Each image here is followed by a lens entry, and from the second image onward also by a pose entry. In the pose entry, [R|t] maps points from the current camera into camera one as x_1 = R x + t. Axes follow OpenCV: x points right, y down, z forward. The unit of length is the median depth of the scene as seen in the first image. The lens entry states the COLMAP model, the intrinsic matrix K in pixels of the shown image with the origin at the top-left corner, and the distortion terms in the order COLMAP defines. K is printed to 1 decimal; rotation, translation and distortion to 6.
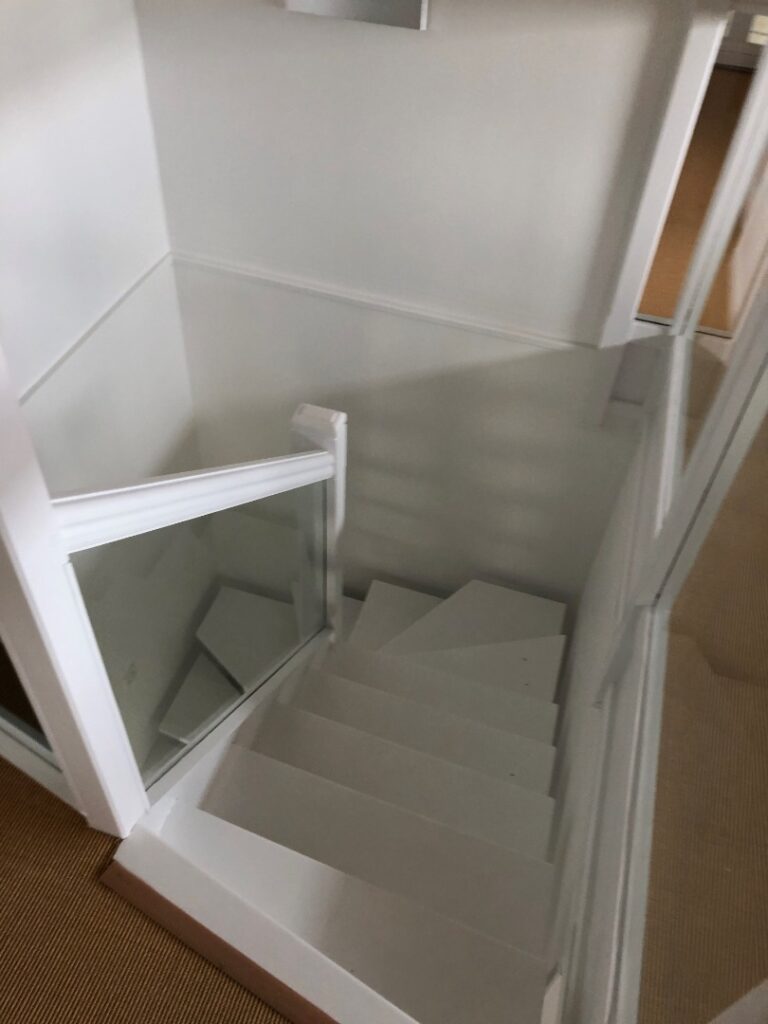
lens RADIAL K [[839.4, 0, 381.0], [0, 839.4, 510.6], [0, 0, 1]] dist [0.014674, -0.007198]
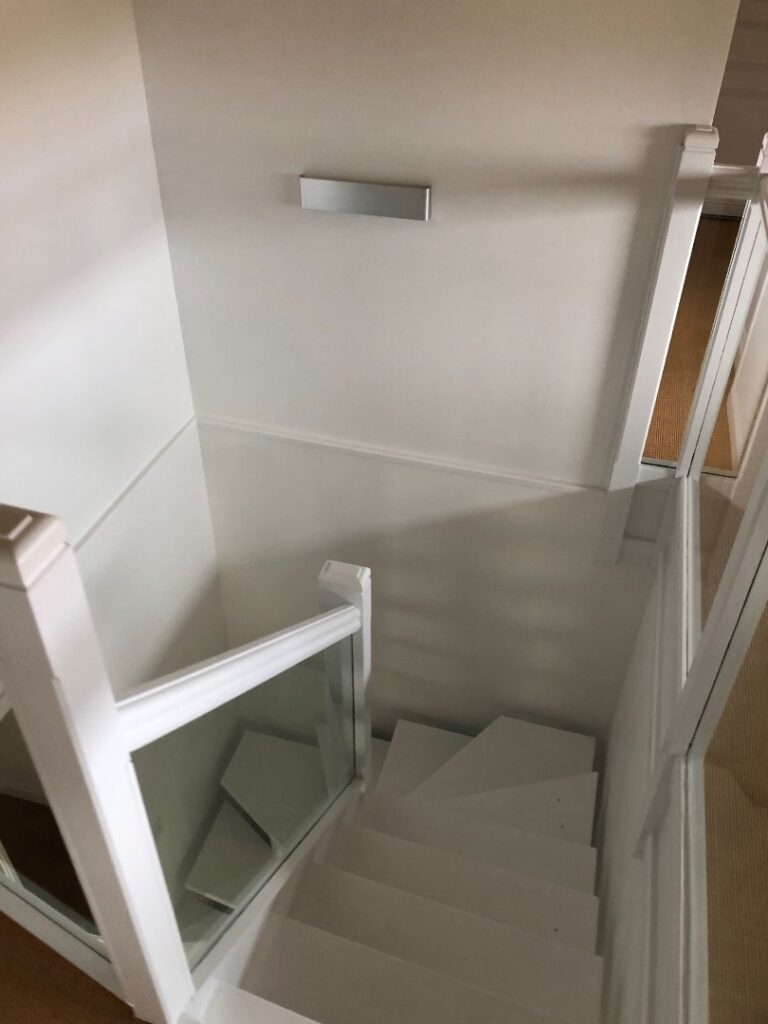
lens RADIAL K [[839.4, 0, 381.0], [0, 839.4, 510.6], [0, 0, 1]] dist [0.014674, -0.007198]
pose [[0.998989, -0.043100, -0.012798, -0.011435], [0.040812, 0.988729, -0.144048, -0.032537], [0.018862, 0.143380, 0.989488, -0.032769]]
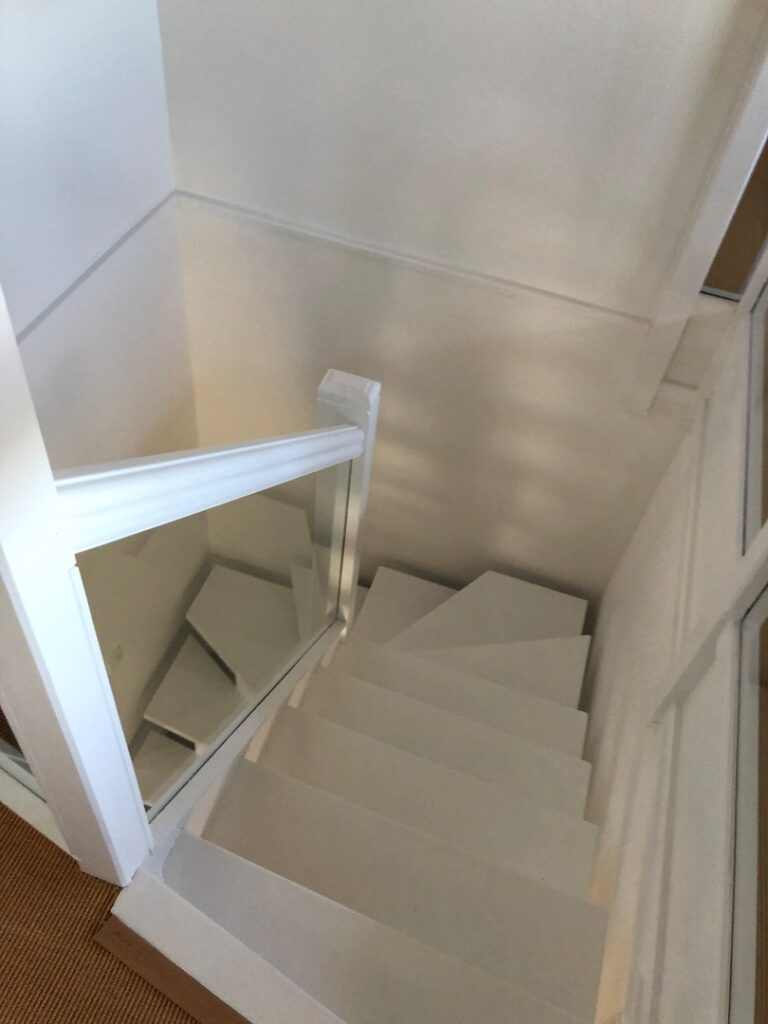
lens RADIAL K [[851.5, 0, 387.7], [0, 851.5, 526.9], [0, 0, 1]] dist [0.005790, -0.006120]
pose [[0.998767, 0.040919, 0.028104, -0.047797], [-0.042177, 0.998064, 0.045717, -0.007041], [-0.026179, -0.046846, 0.998559, 0.098801]]
